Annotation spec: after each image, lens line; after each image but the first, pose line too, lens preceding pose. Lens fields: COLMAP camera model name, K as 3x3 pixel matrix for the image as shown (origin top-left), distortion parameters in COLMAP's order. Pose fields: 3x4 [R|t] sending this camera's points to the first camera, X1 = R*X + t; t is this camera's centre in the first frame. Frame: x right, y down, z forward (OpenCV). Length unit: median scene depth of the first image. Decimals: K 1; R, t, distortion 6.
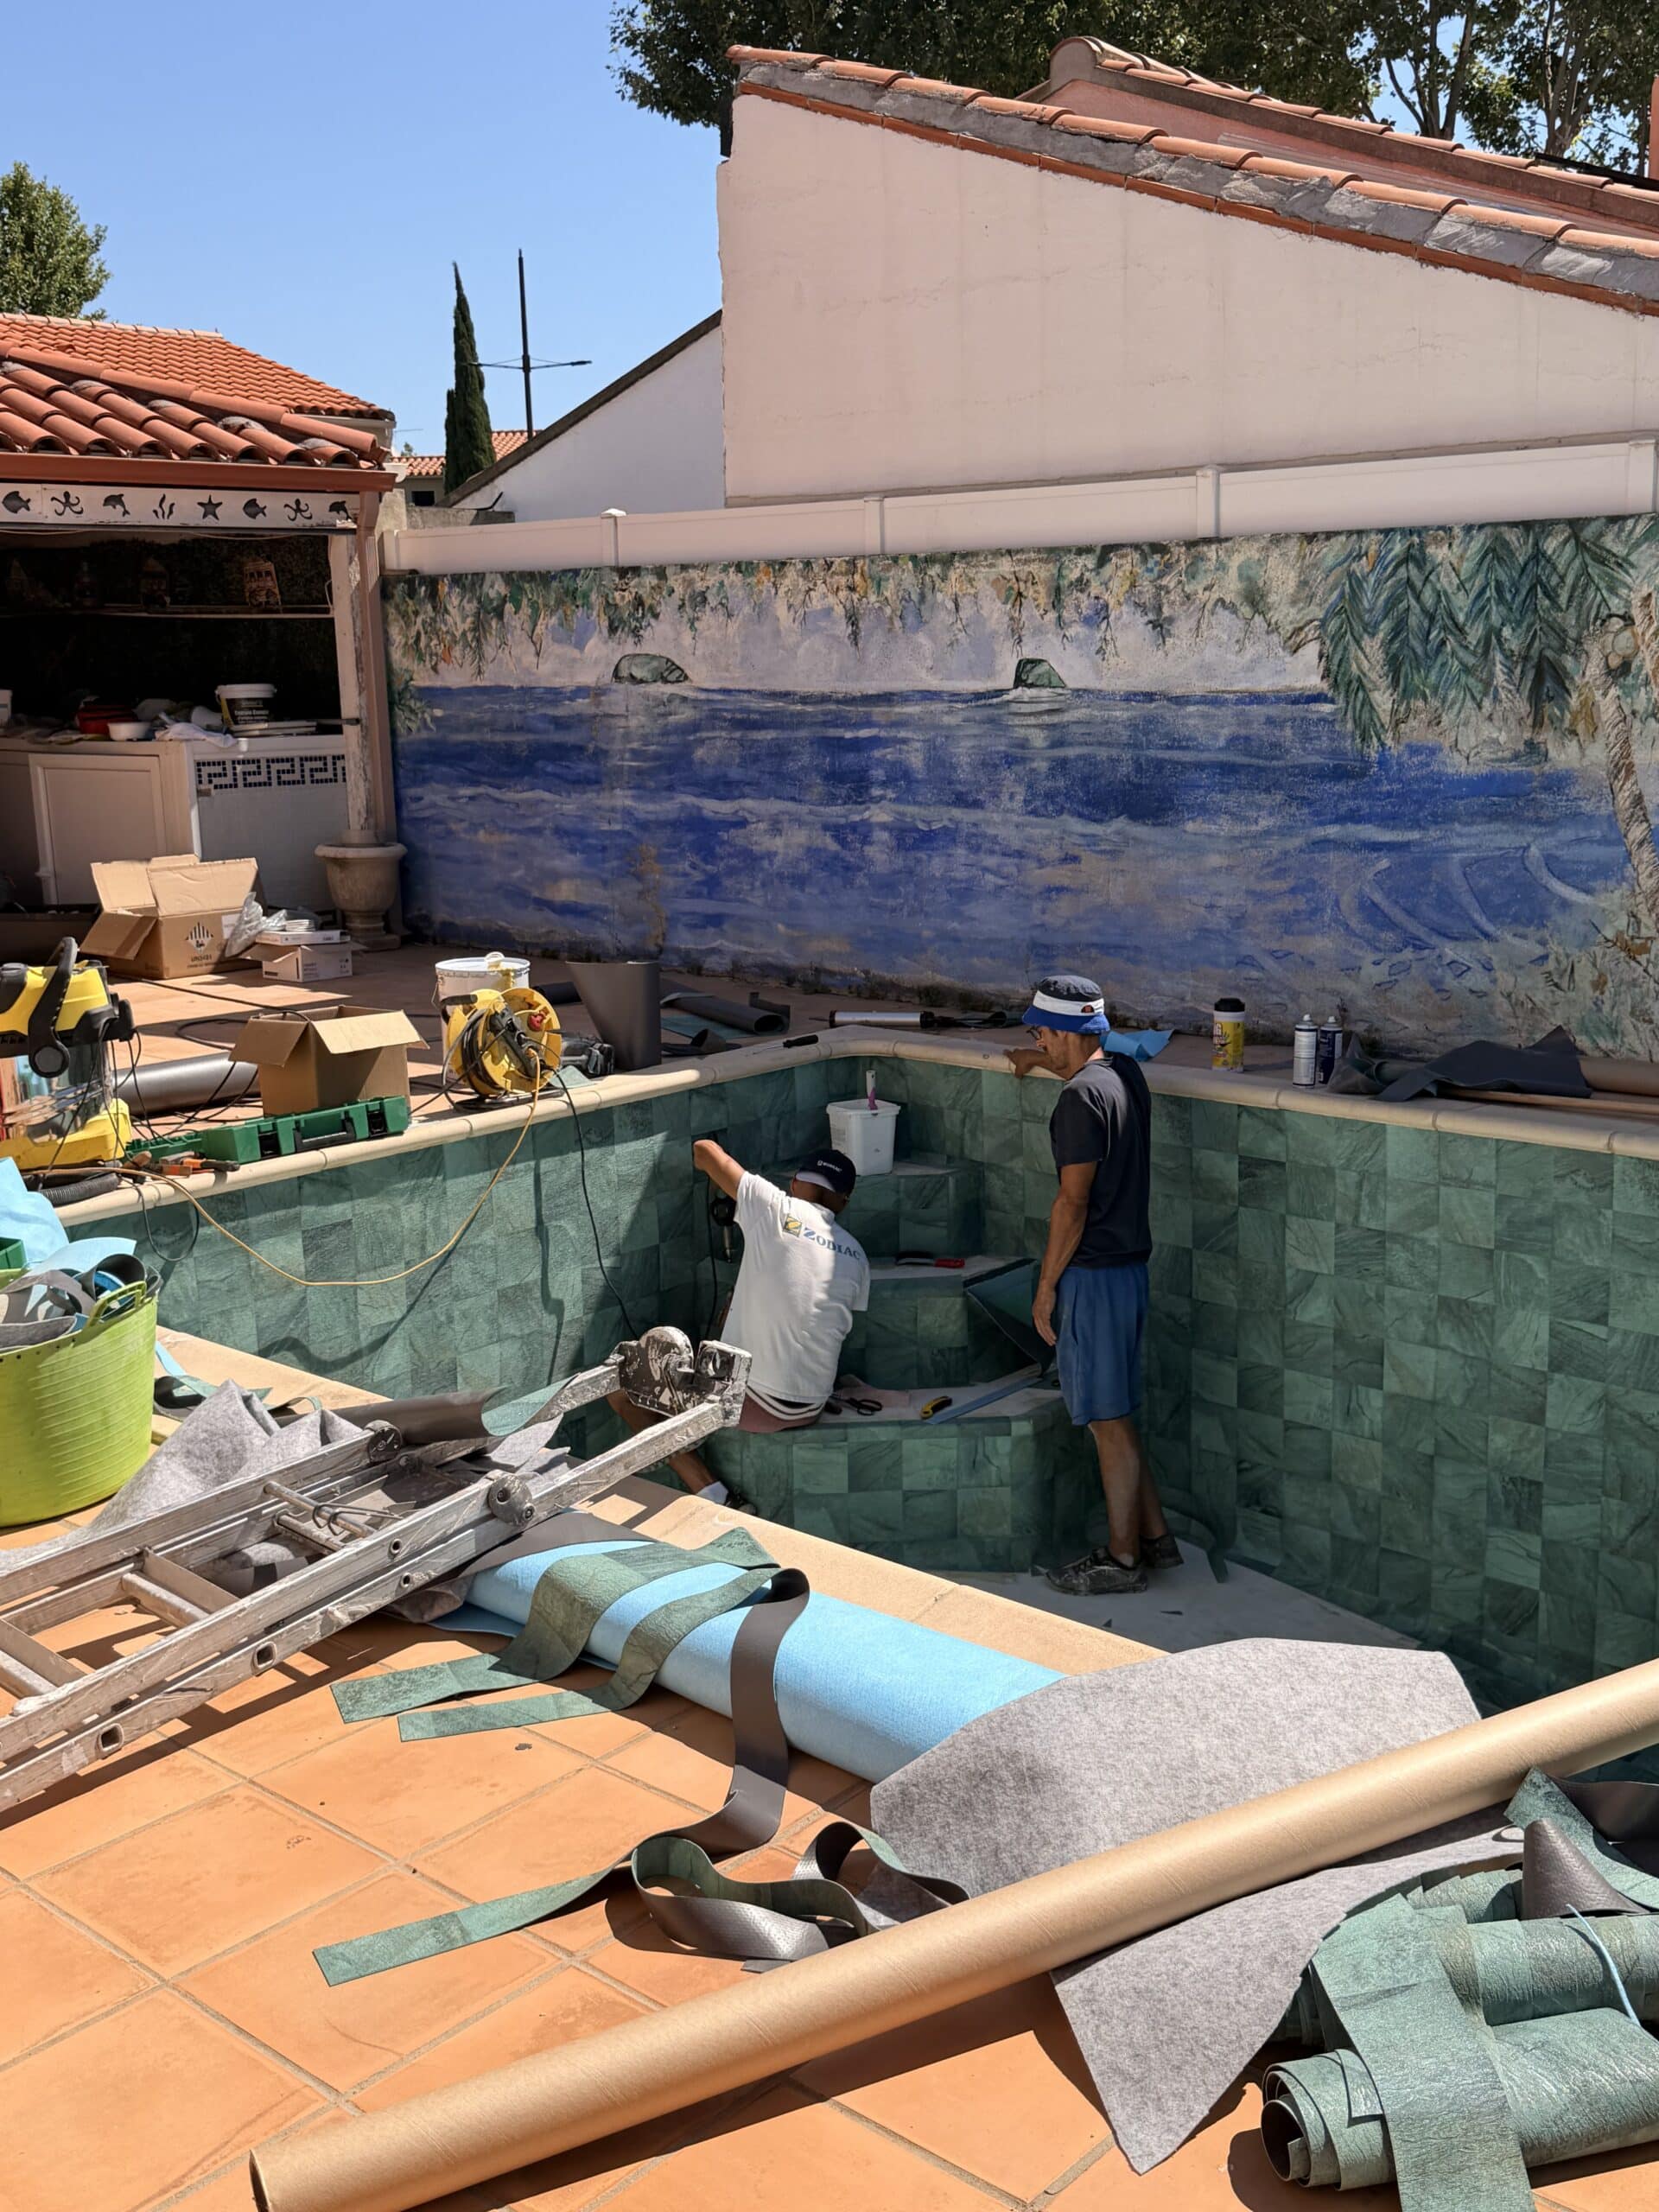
lens RADIAL K [[2368.9, 0, 817.8], [0, 2368.9, 1105.2], [0, 0, 1]] dist [0.134182, 0.000000]
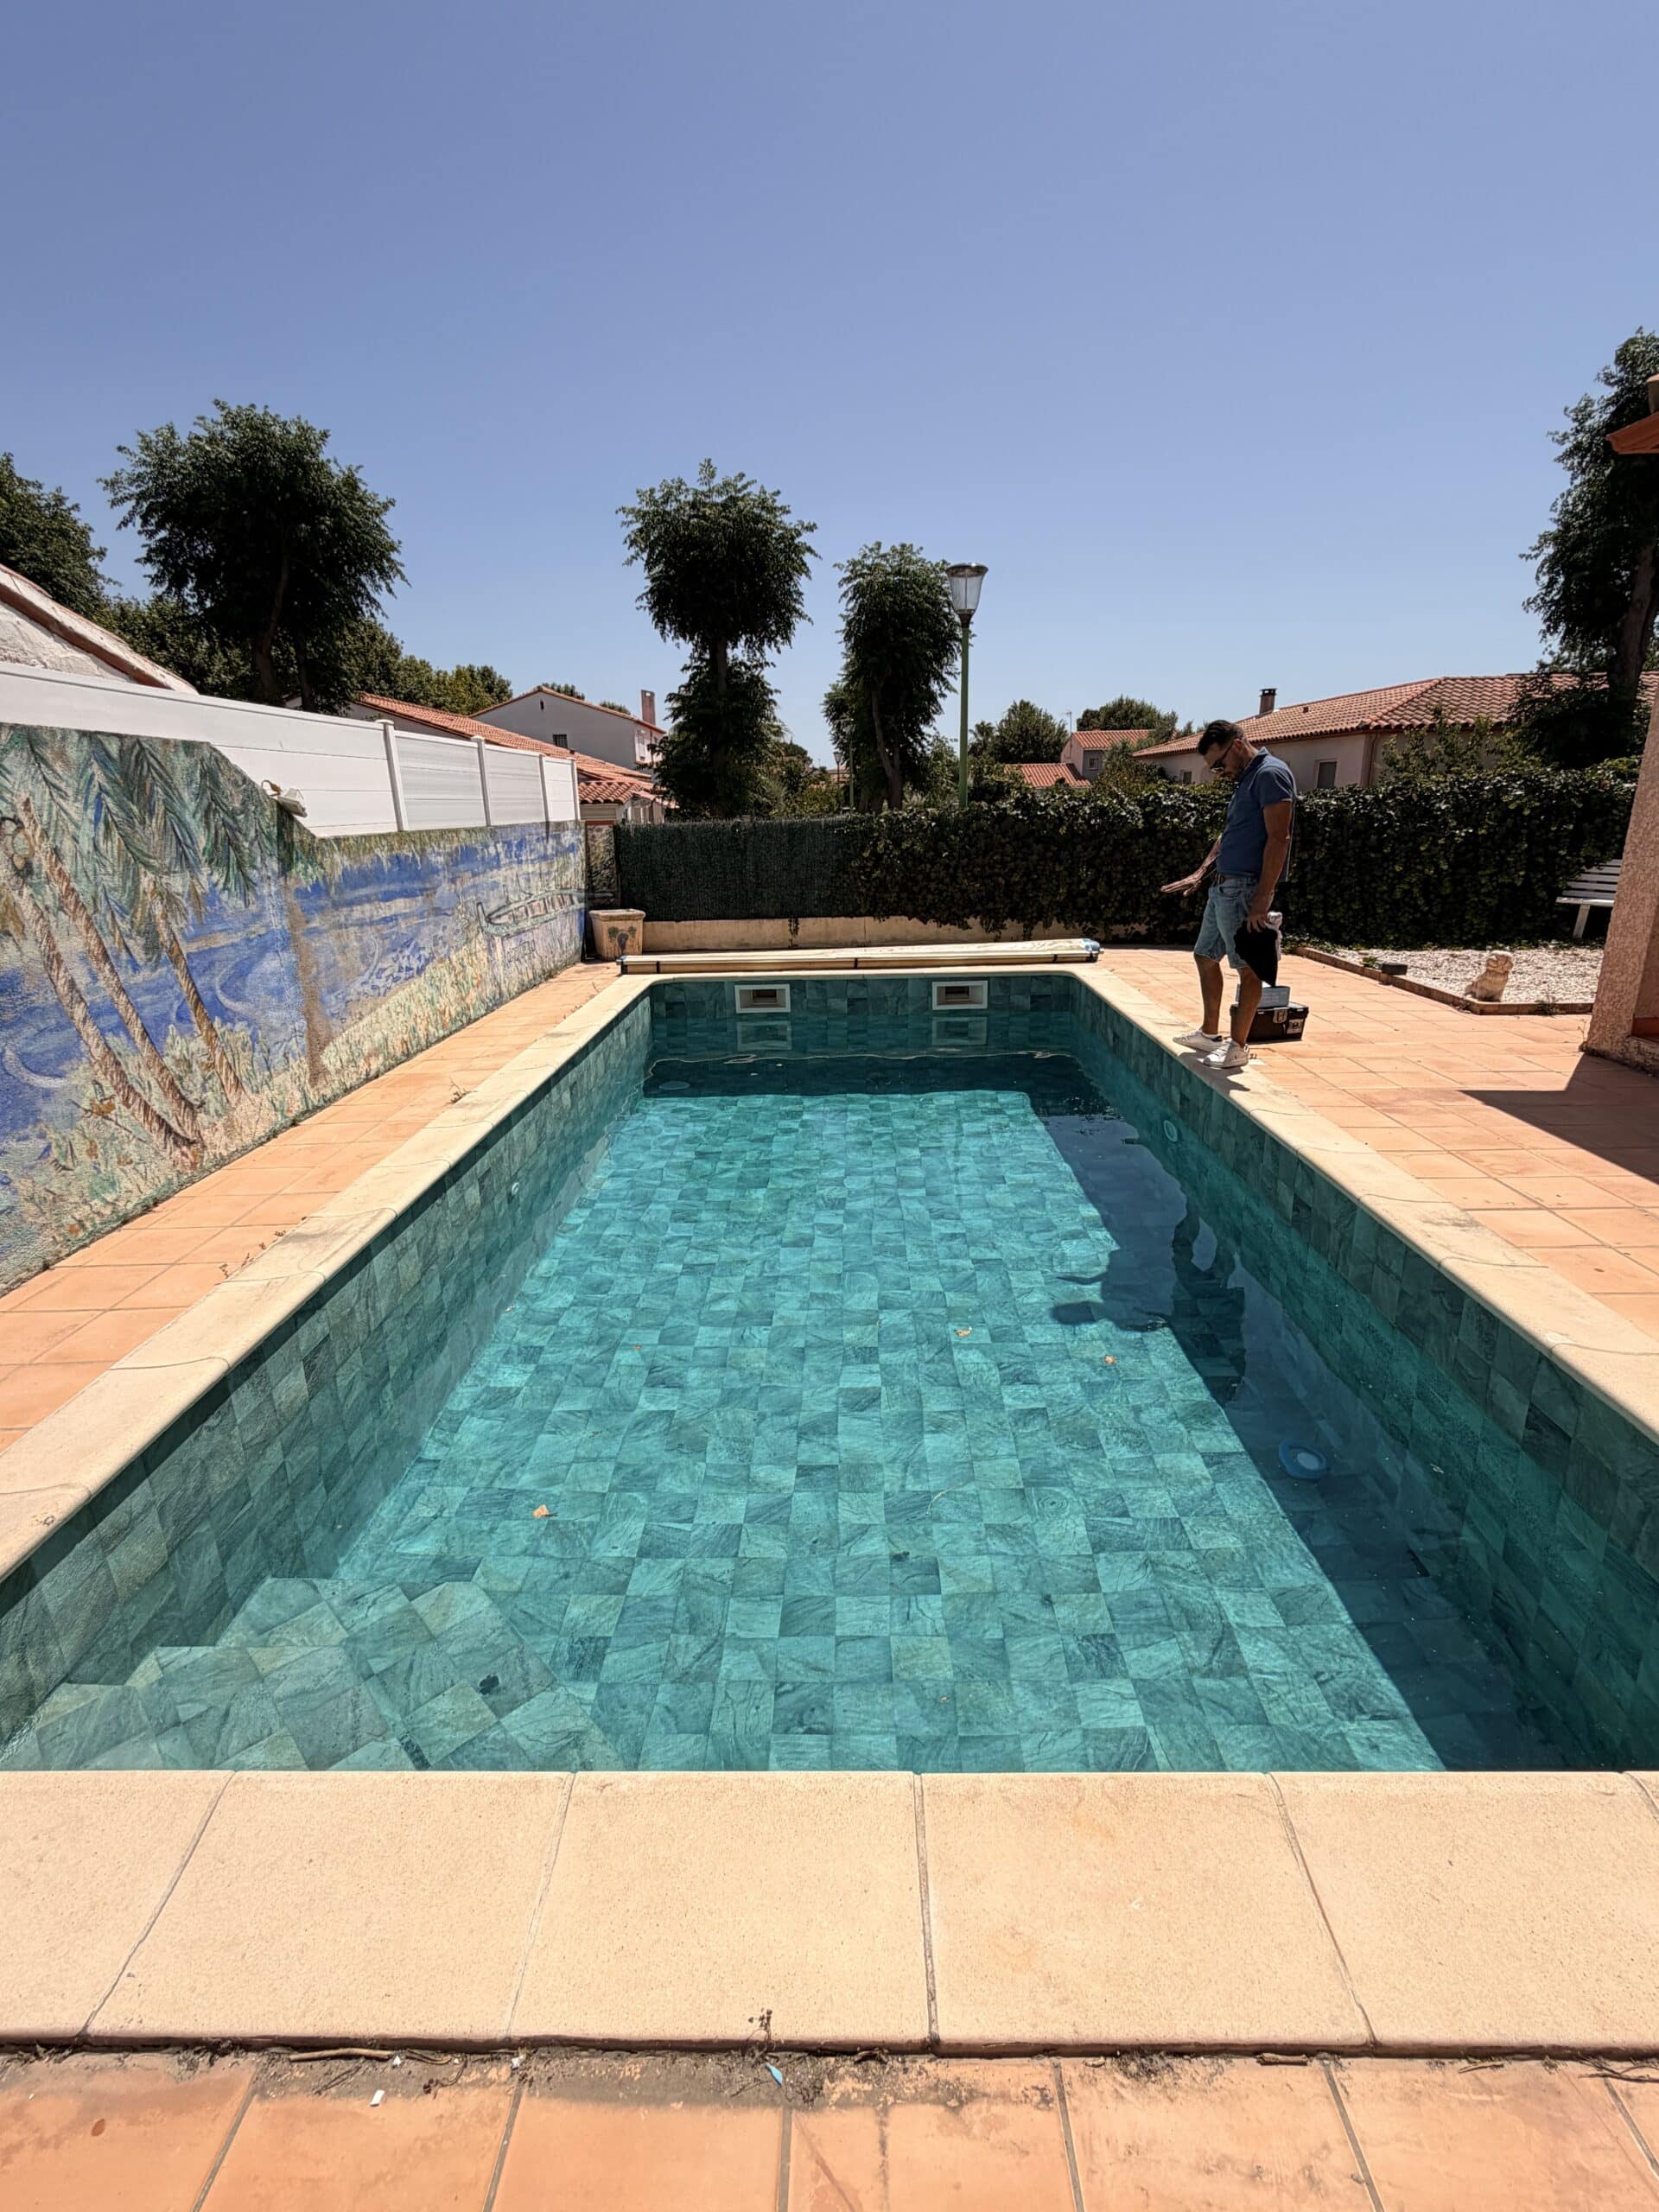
lens RADIAL K [[1025.5, 0, 821.5], [0, 1025.5, 1112.7], [0, 0, 1]] dist [0.004878, -0.001733]
pose [[-0.660690, -0.180320, 0.728679, -0.235386], [0.188493, 0.899766, 0.393563, -0.182172], [-0.726608, 0.397374, -0.560477, 0.966668]]
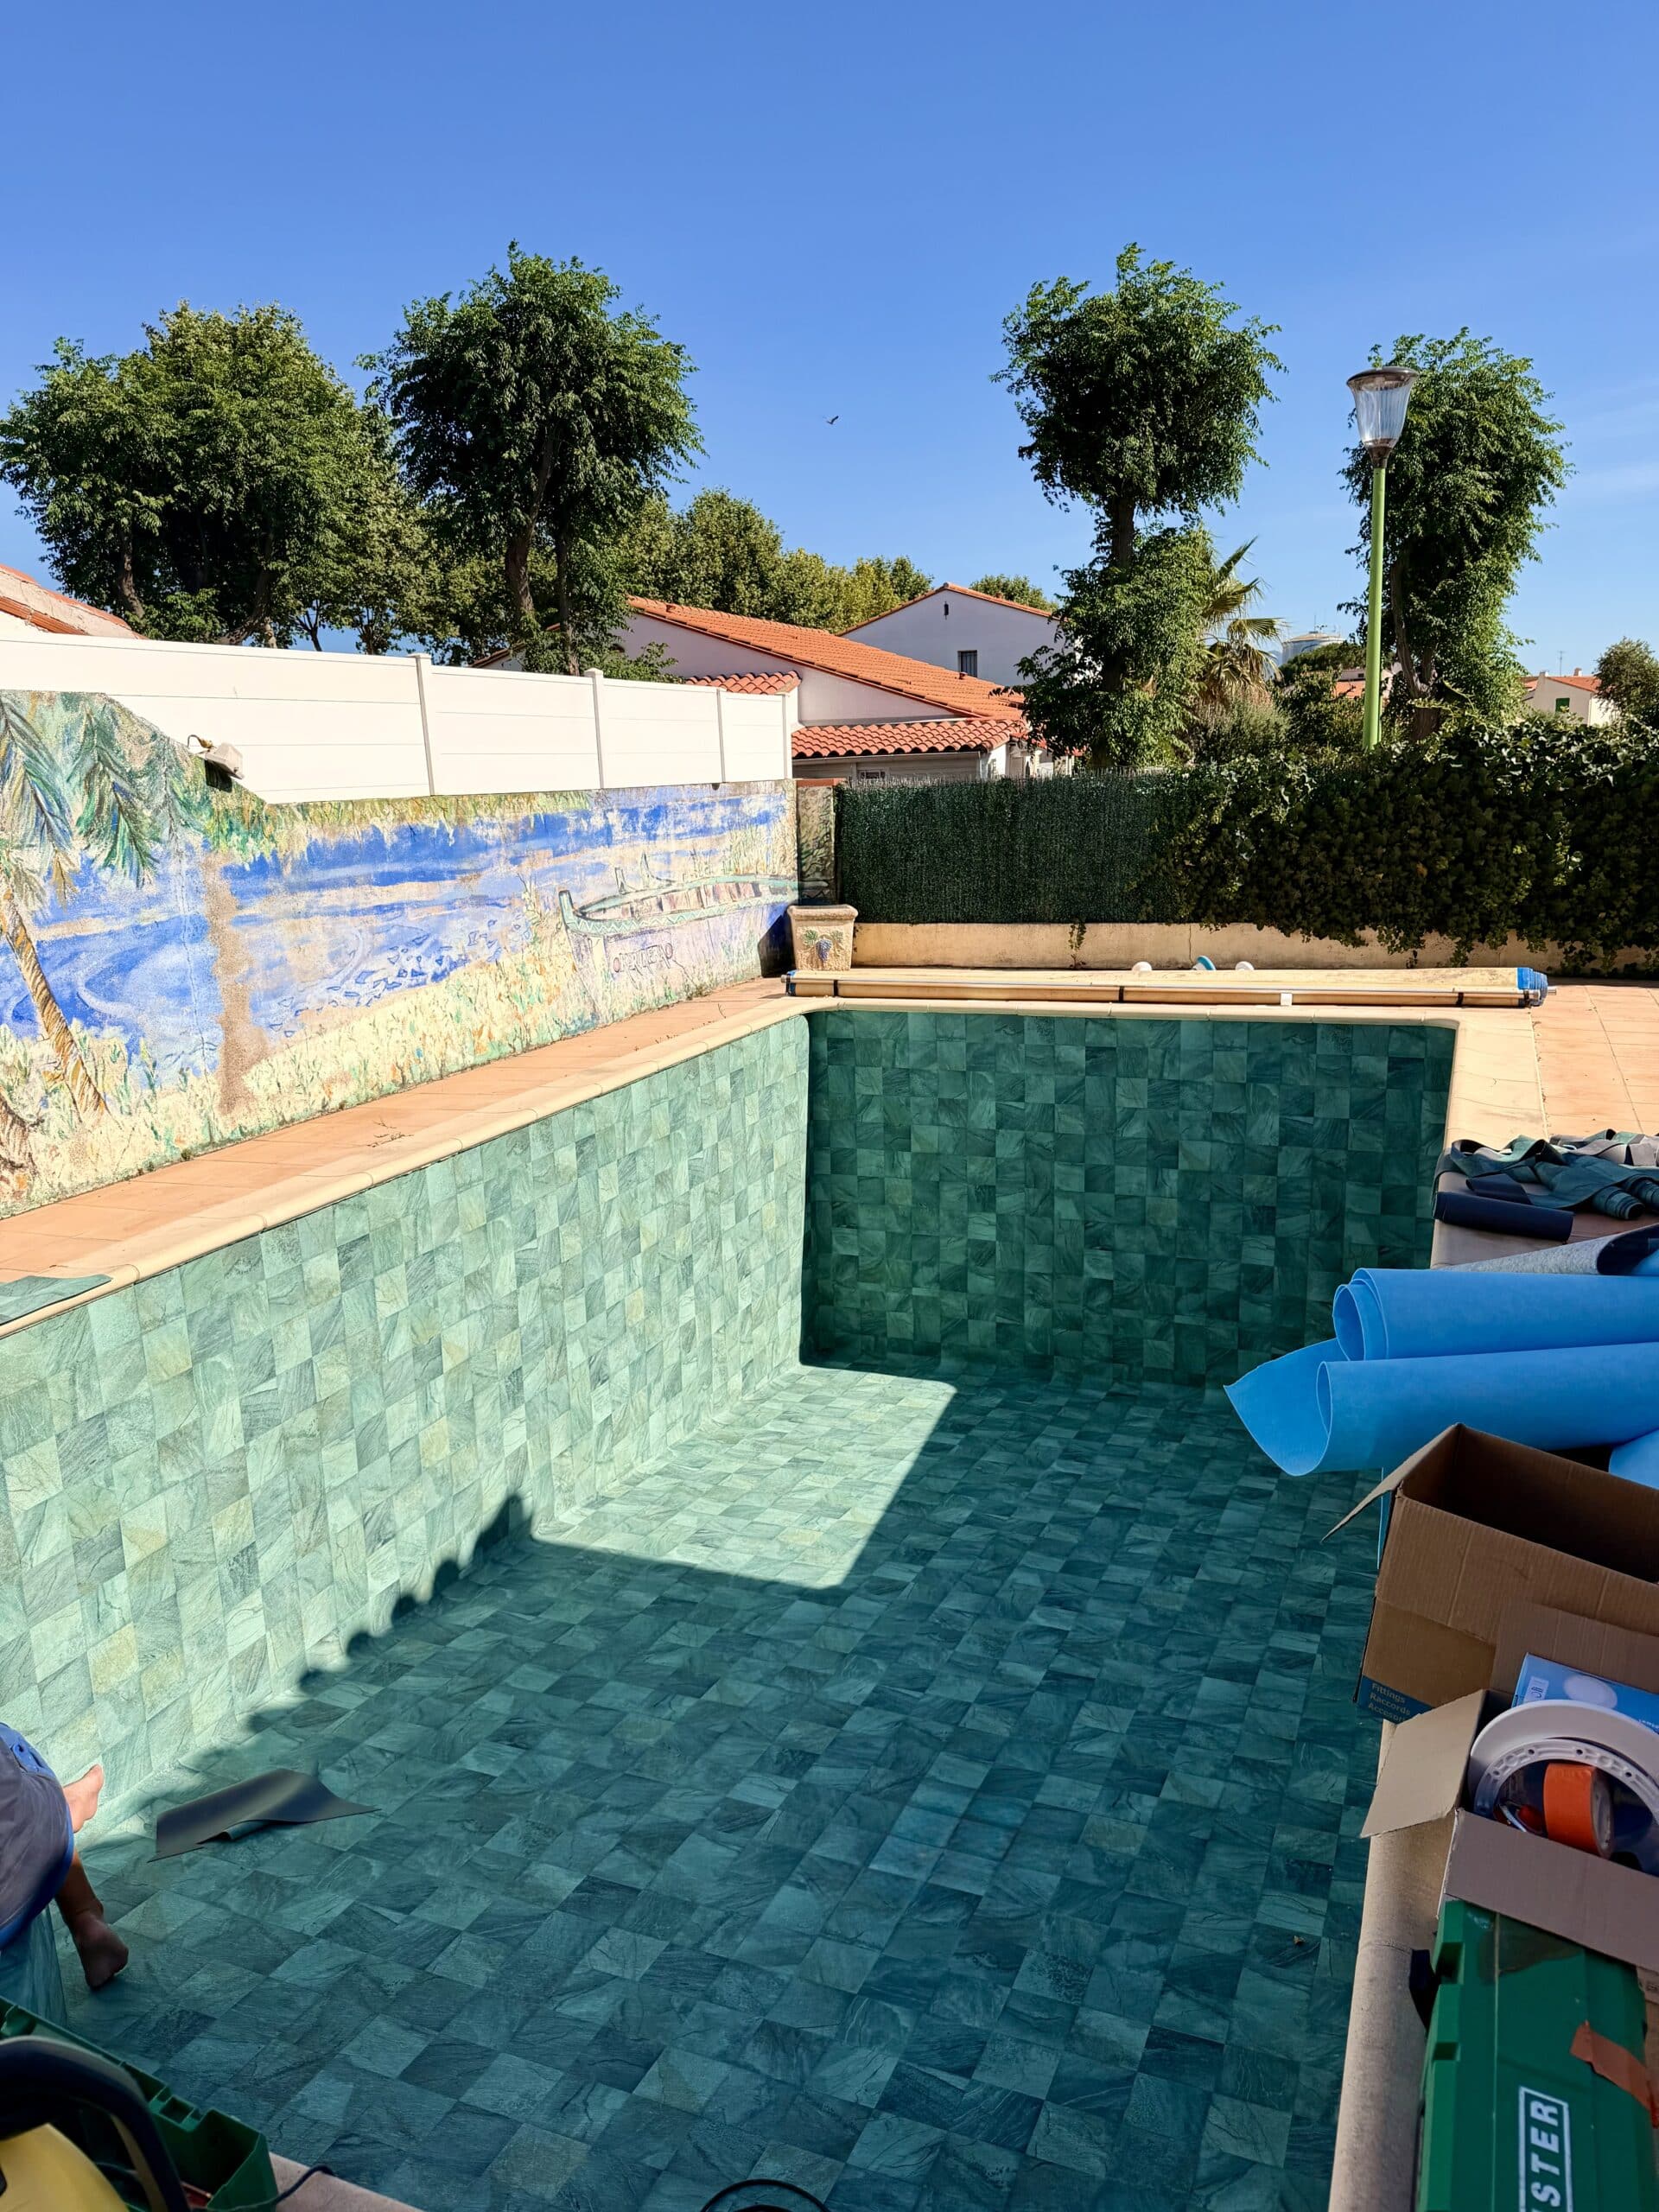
lens RADIAL K [[1573.2, 0, 830.4], [0, 1573.2, 1119.4], [0, 0, 1]] dist [0.061635, -0.070893]
pose [[-0.354393, -0.169268, 0.919649, -0.383469], [0.230970, 0.937162, 0.261498, -0.137934], [-0.906123, 0.305084, -0.293028, 0.791061]]
